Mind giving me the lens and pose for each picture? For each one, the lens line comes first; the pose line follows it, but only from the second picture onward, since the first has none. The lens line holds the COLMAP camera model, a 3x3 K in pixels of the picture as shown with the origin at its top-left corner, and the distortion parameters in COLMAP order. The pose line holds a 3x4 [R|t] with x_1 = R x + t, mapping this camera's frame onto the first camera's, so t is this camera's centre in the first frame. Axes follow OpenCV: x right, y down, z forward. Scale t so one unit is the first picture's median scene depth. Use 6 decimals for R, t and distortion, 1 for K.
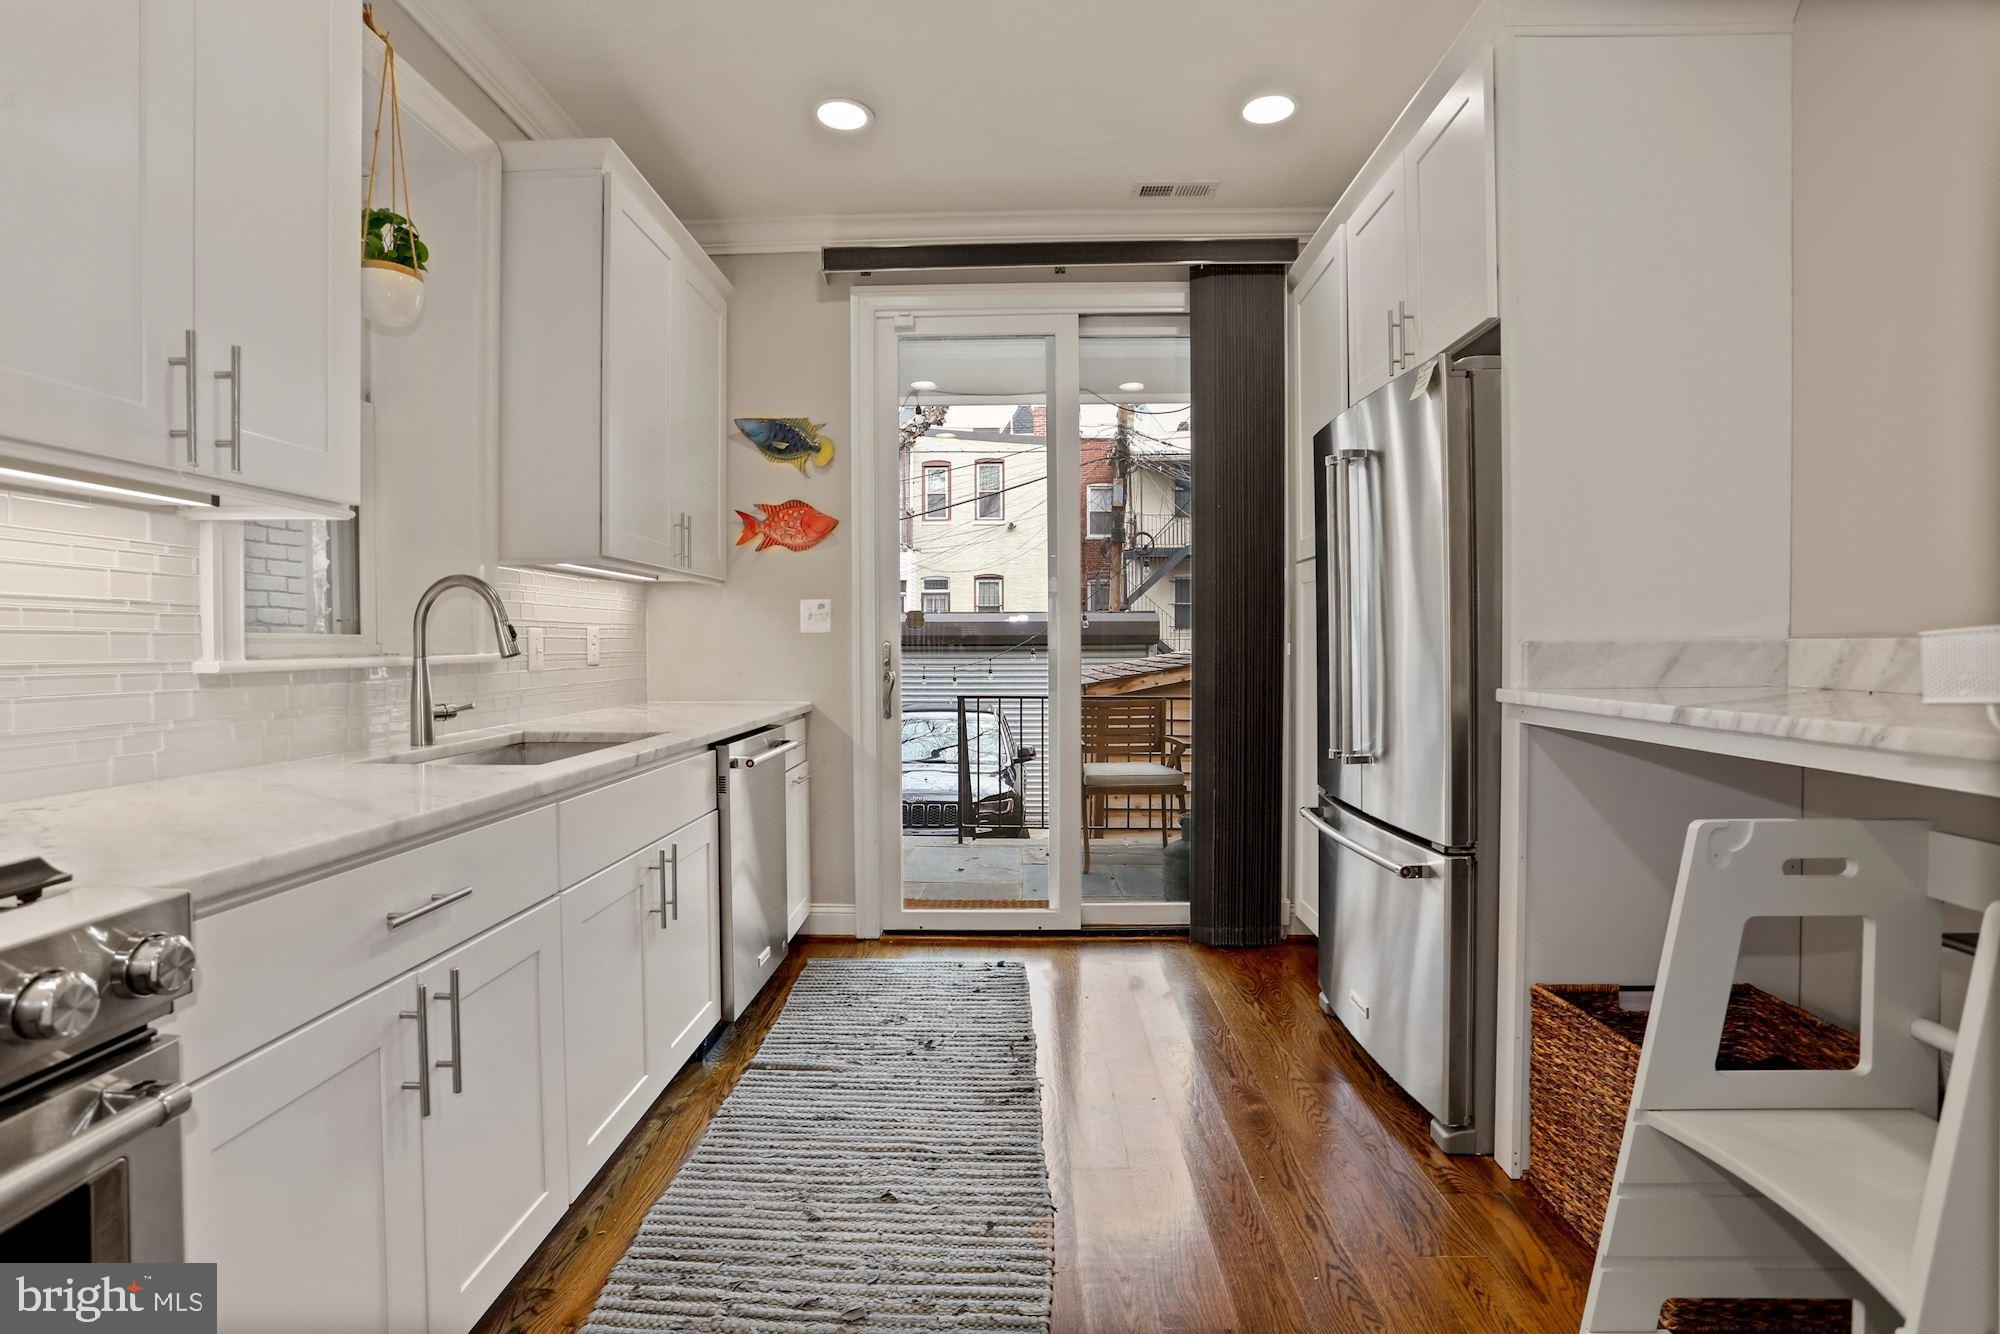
lens RADIAL K [[974.2, 0, 990.5], [0, 974.2, 657.5], [0, 0, 1]] dist [-0.066143, 0.029429]
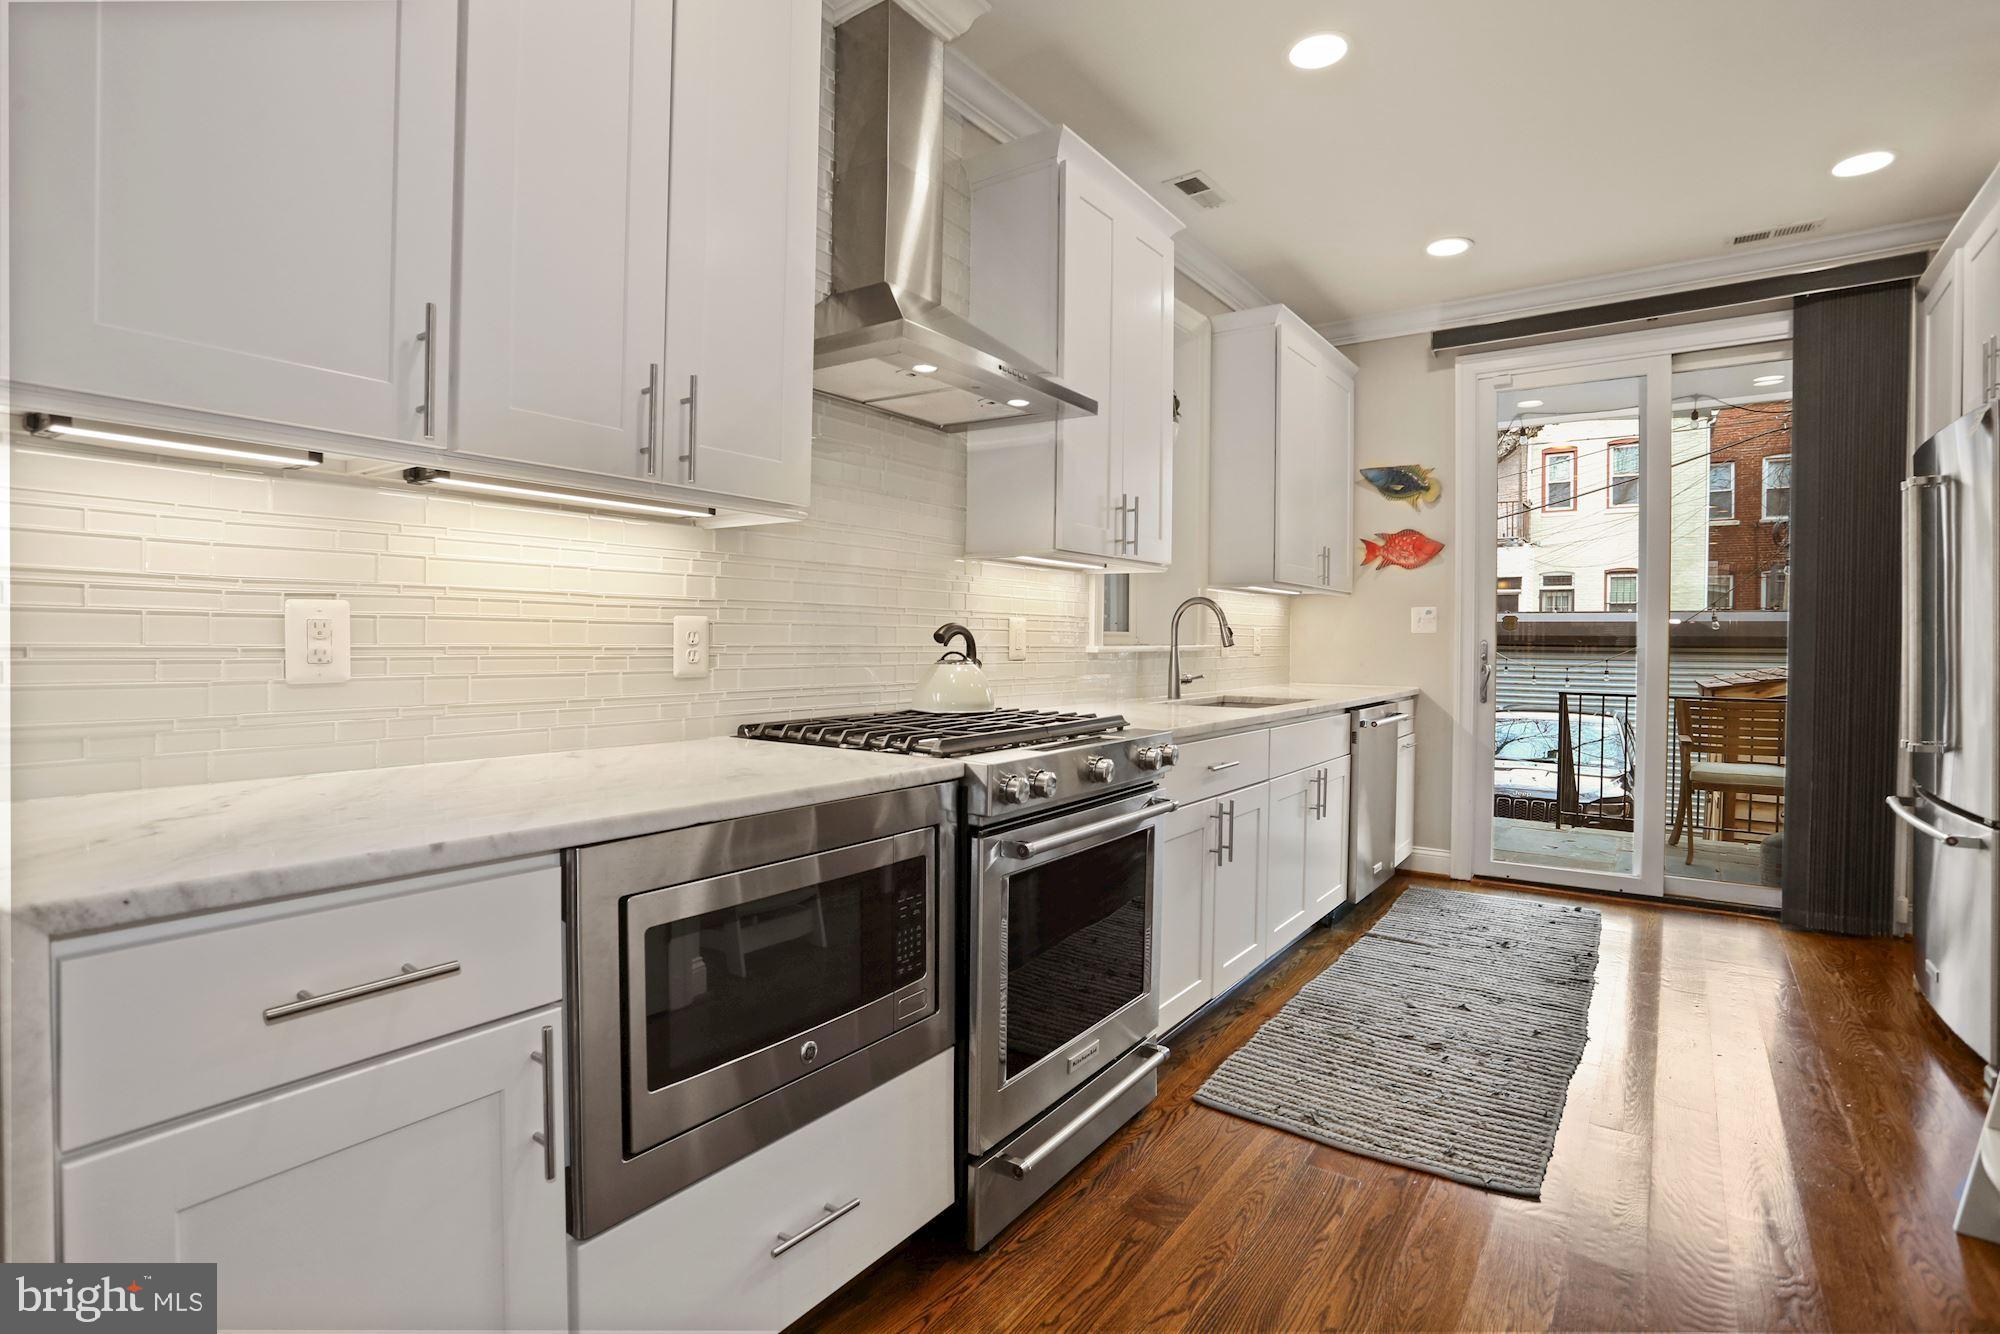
lens RADIAL K [[974.2, 0, 990.5], [0, 974.2, 657.5], [0, 0, 1]] dist [-0.066143, 0.029429]
pose [[0.827407, 0.020991, -0.561211, 0.062112], [-0.019531, 0.999772, 0.008600, 0.007058], [0.561263, 0.003845, 0.827628, -0.381469]]
